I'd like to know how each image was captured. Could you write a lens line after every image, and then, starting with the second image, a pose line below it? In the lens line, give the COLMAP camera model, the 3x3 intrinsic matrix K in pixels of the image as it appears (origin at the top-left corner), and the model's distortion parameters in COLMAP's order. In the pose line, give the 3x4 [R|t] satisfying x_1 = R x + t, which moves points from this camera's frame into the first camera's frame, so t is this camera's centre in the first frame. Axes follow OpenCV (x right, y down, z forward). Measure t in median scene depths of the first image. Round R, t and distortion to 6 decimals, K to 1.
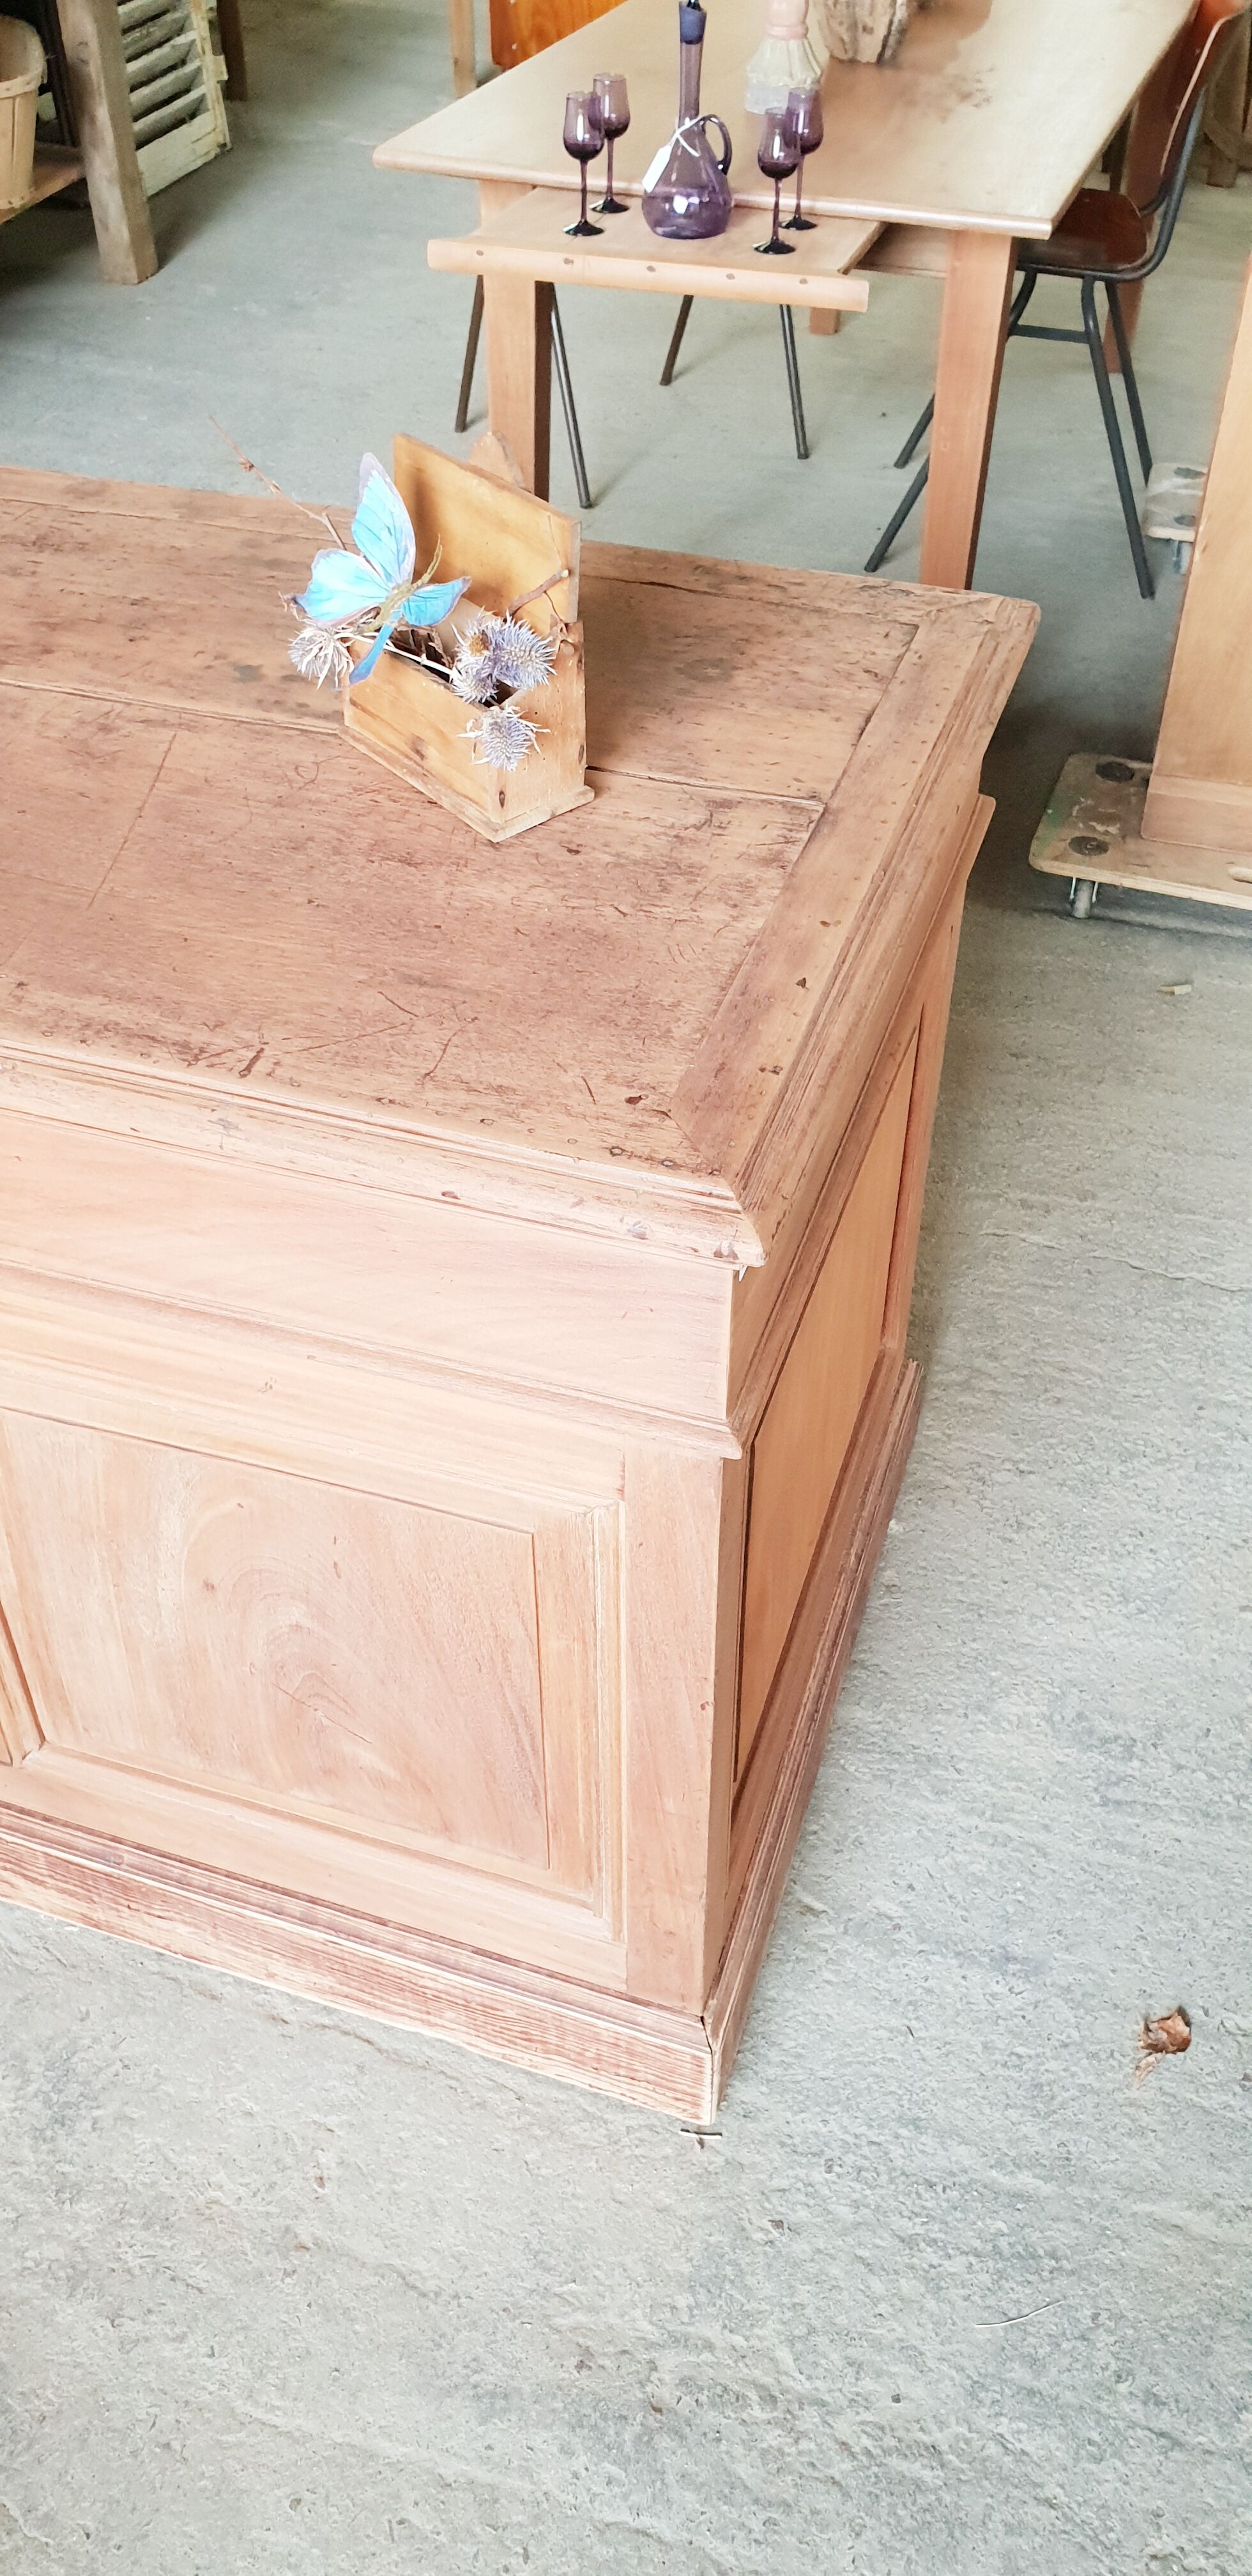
lens RADIAL K [[2033.2, 0, 634.3], [0, 2033.2, 1295.0], [0, 0, 1]] dist [-0.010611, 0.036998]
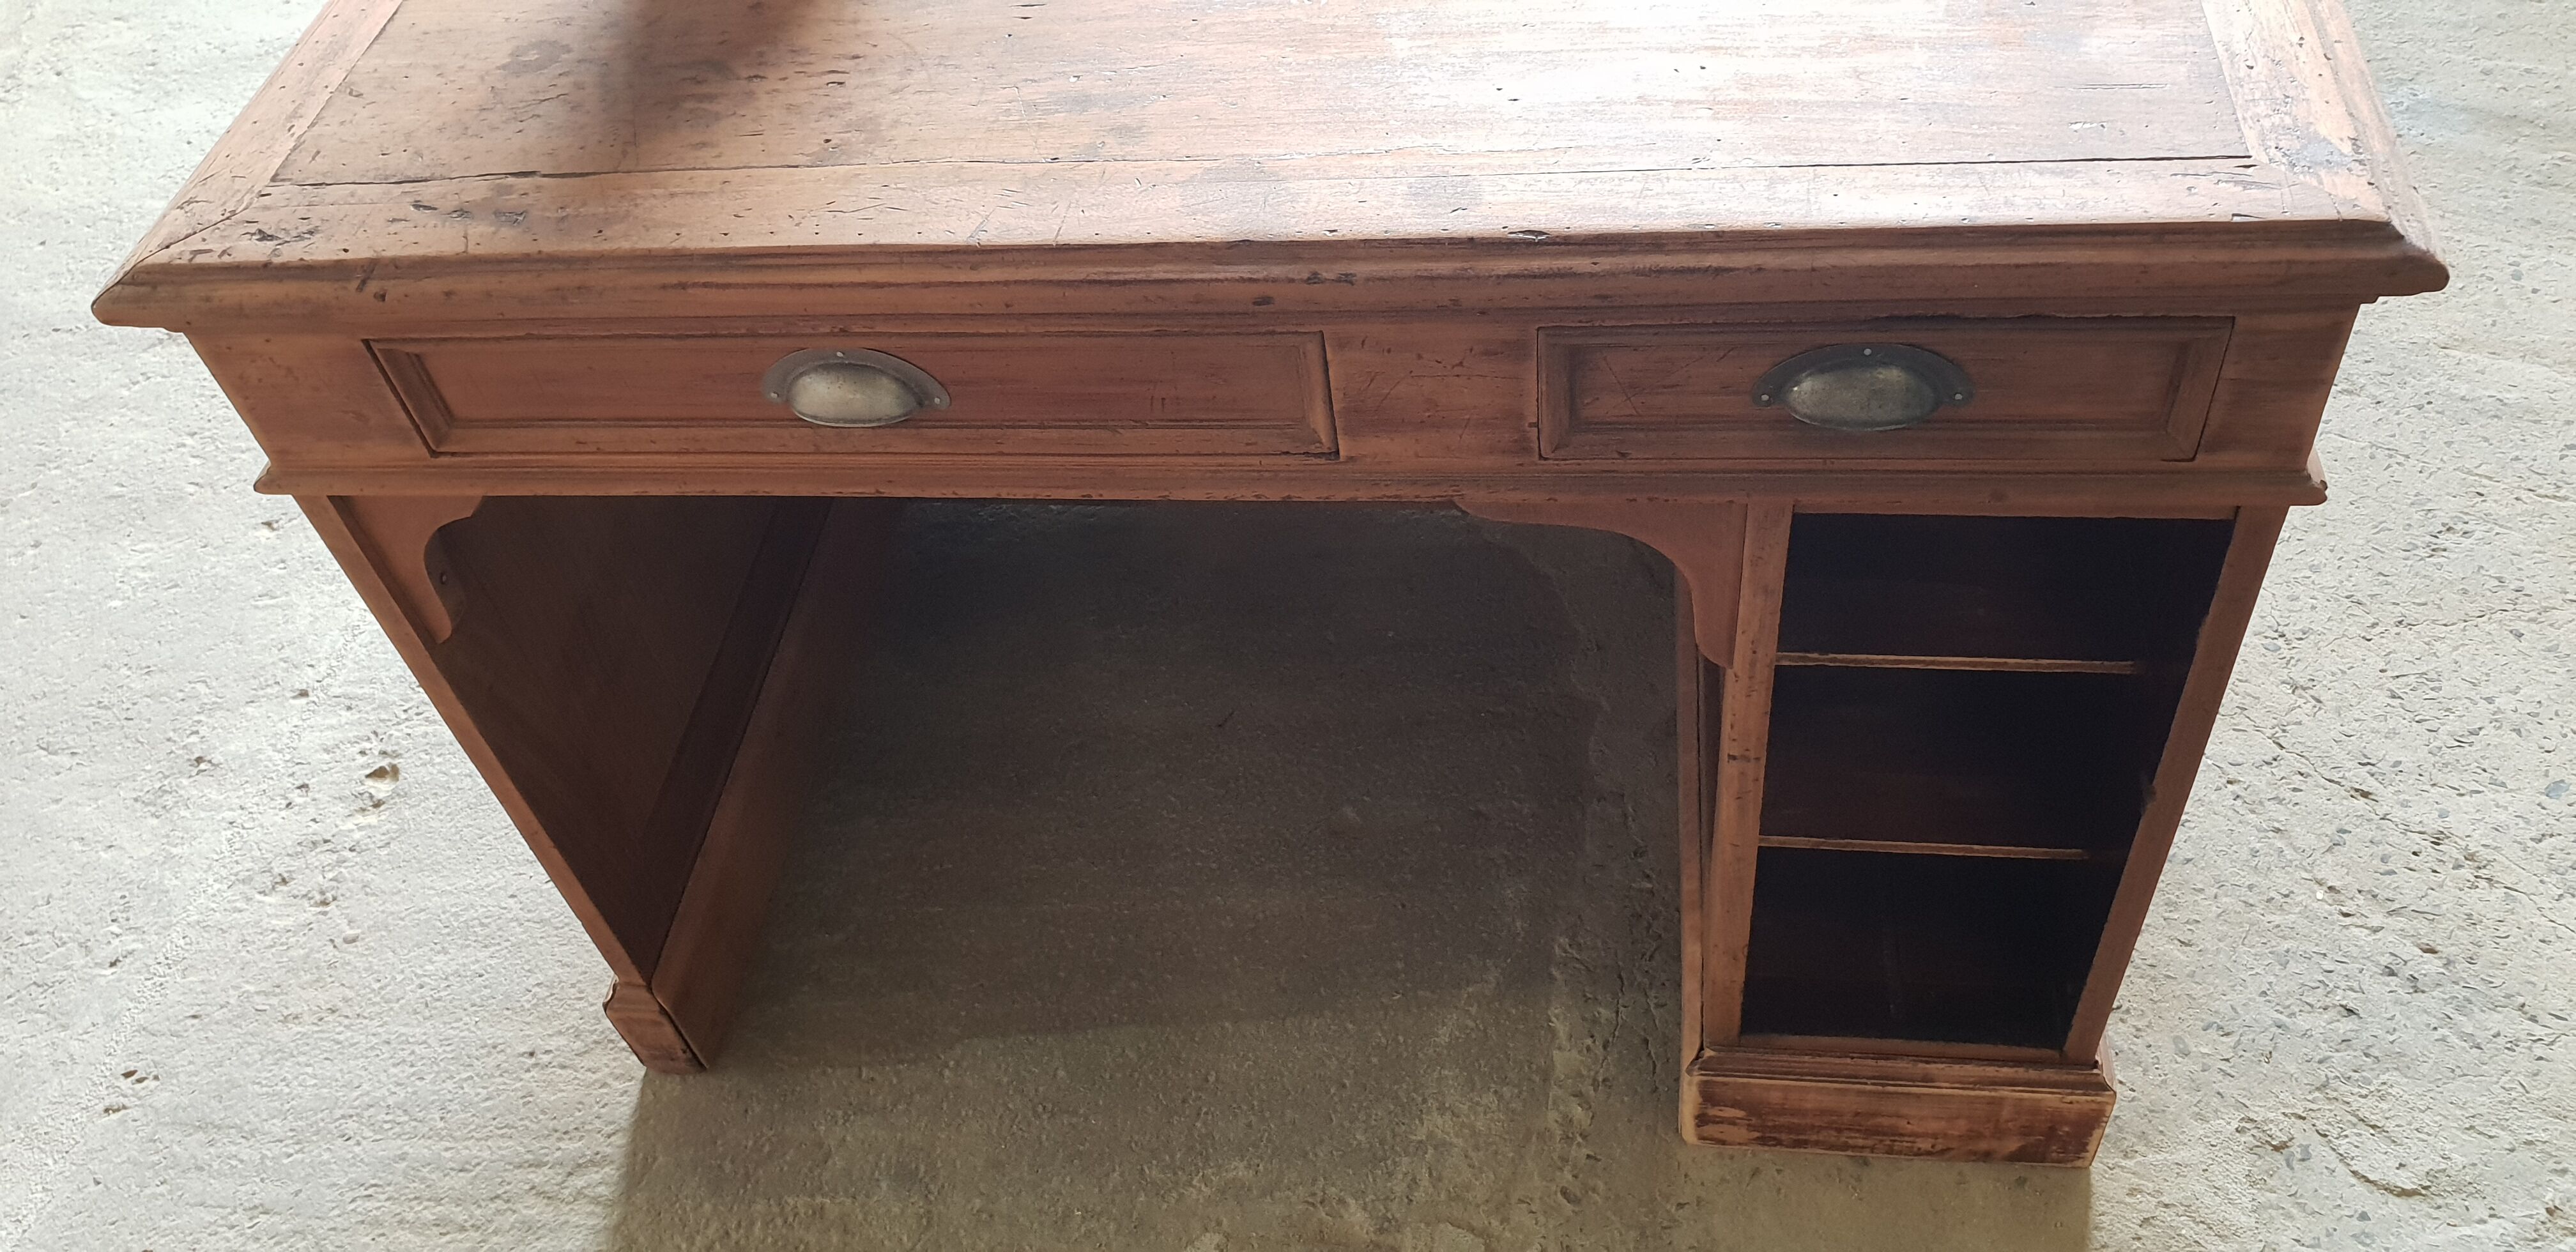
lens RADIAL K [[2033.2, 0, 1247.7], [0, 2033.2, 589.9], [0, 0, 1]] dist [-0.010611, 0.036998]
pose [[-0.976003, 0.214942, -0.034904, -0.185664], [-0.031640, 0.018608, 0.999326, -1.189594], [0.215447, 0.976449, -0.011360, 1.287492]]
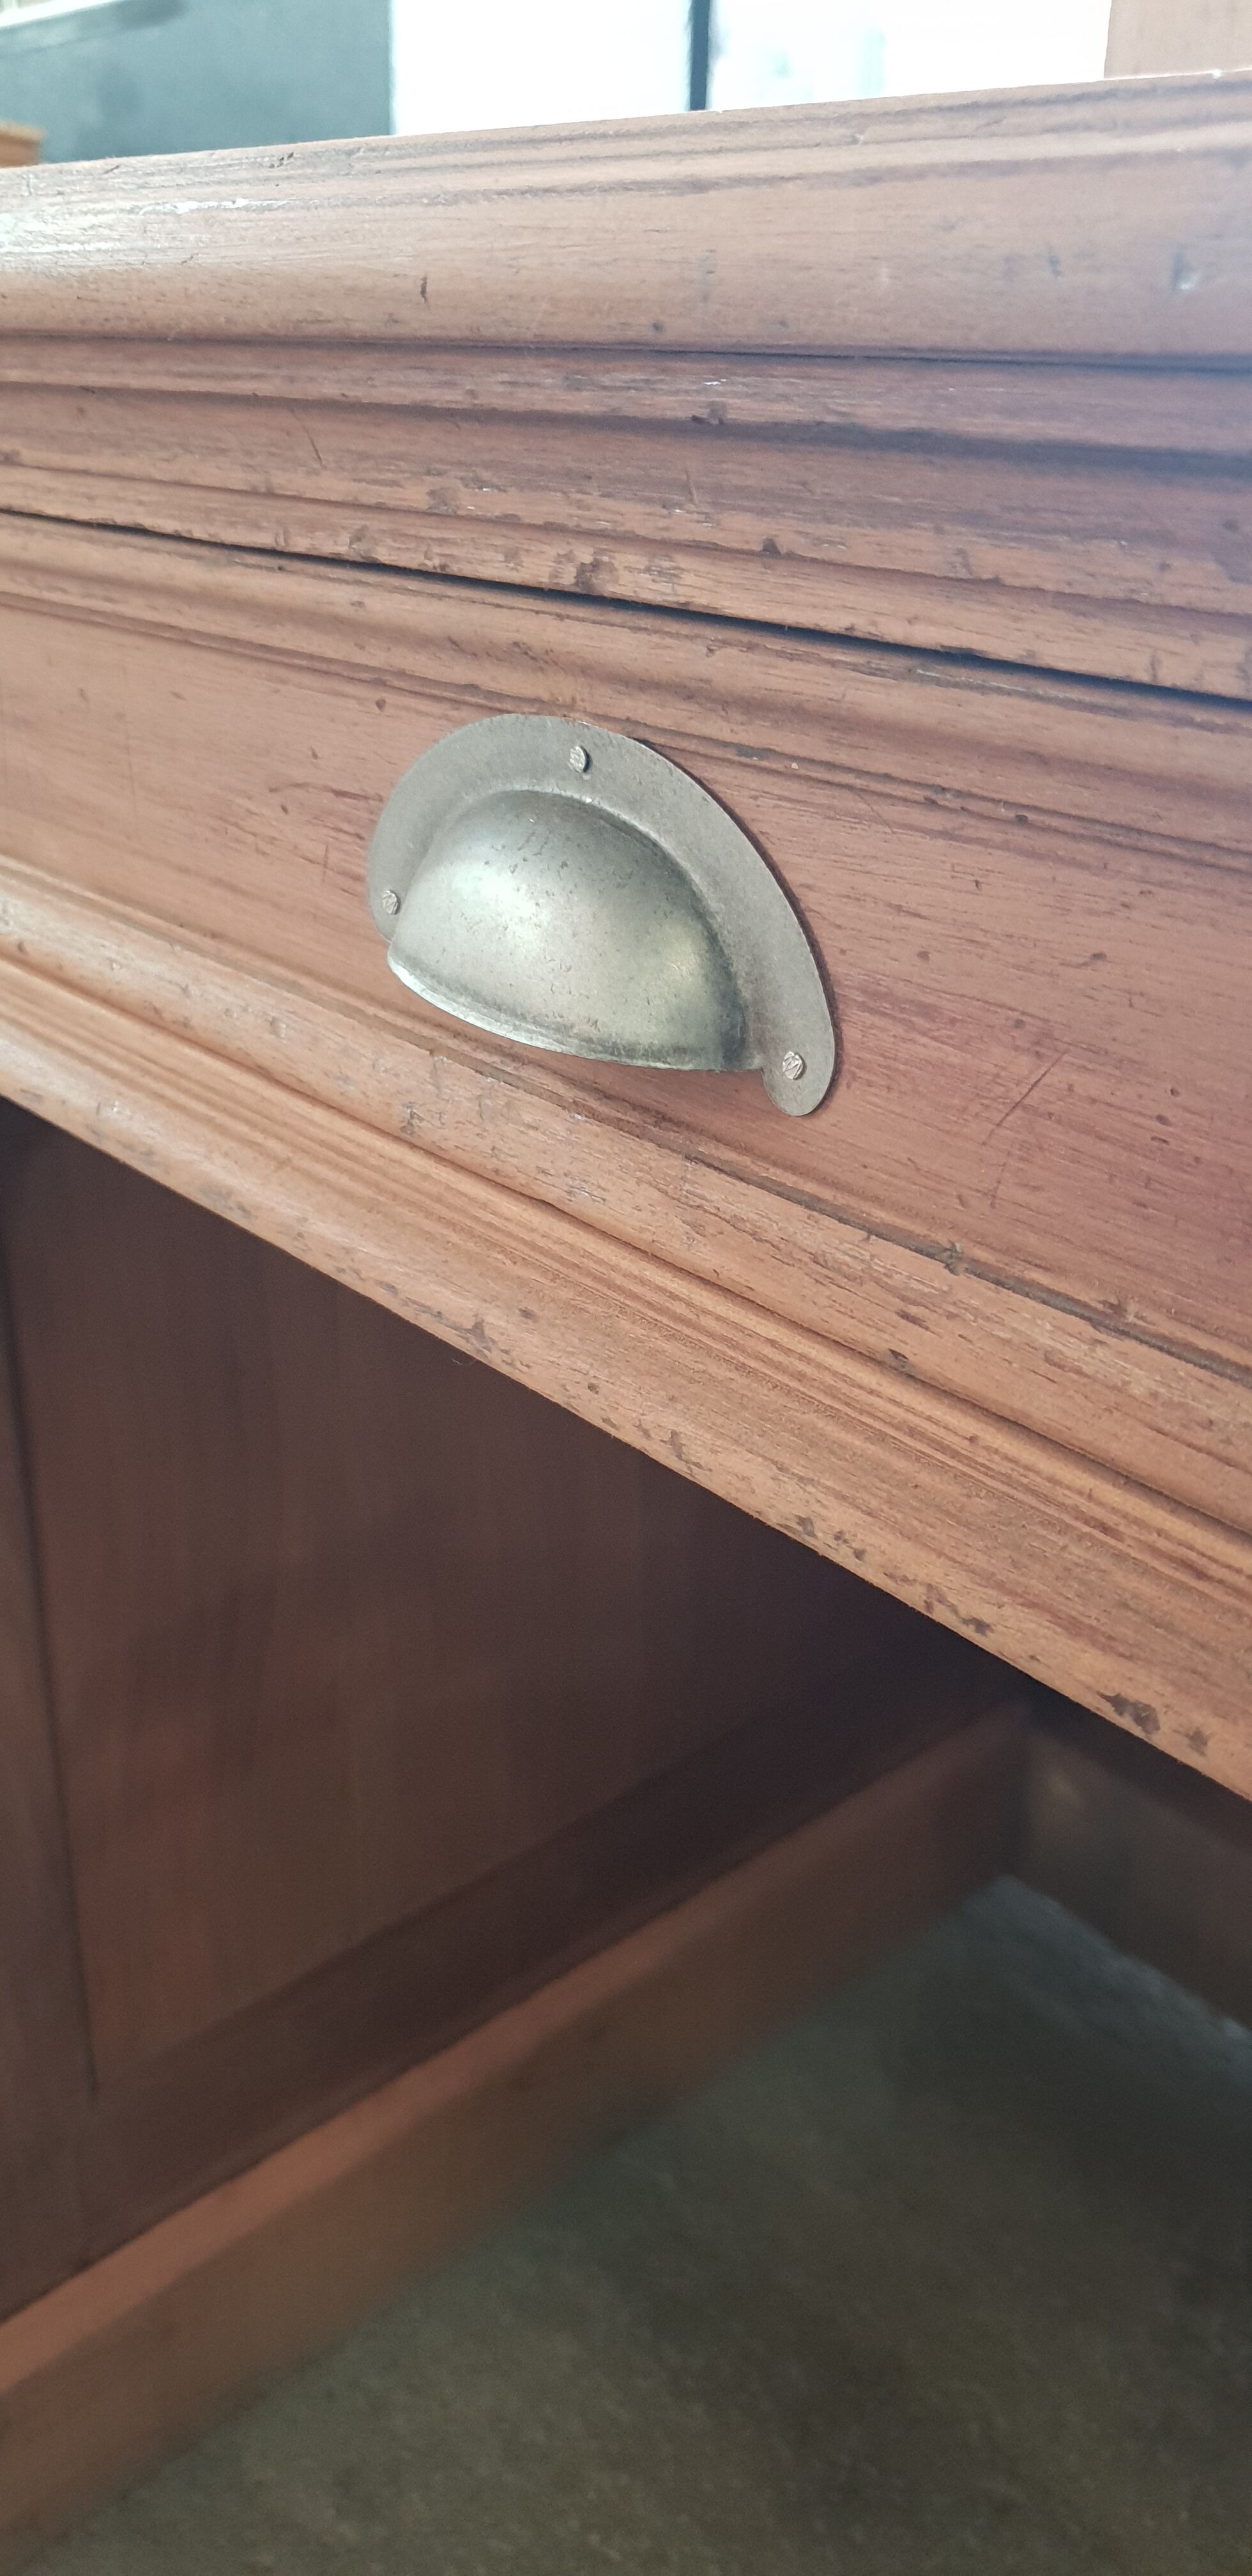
lens RADIAL K [[2033.2, 0, 642.9], [0, 2033.2, 1273.3], [0, 0, 1]] dist [-0.010611, 0.036998]
pose [[-0.872536, -0.229613, 0.431230, -0.187627], [0.299222, 0.446585, 0.843225, -0.535186], [-0.386196, 0.864777, -0.320956, 1.265174]]
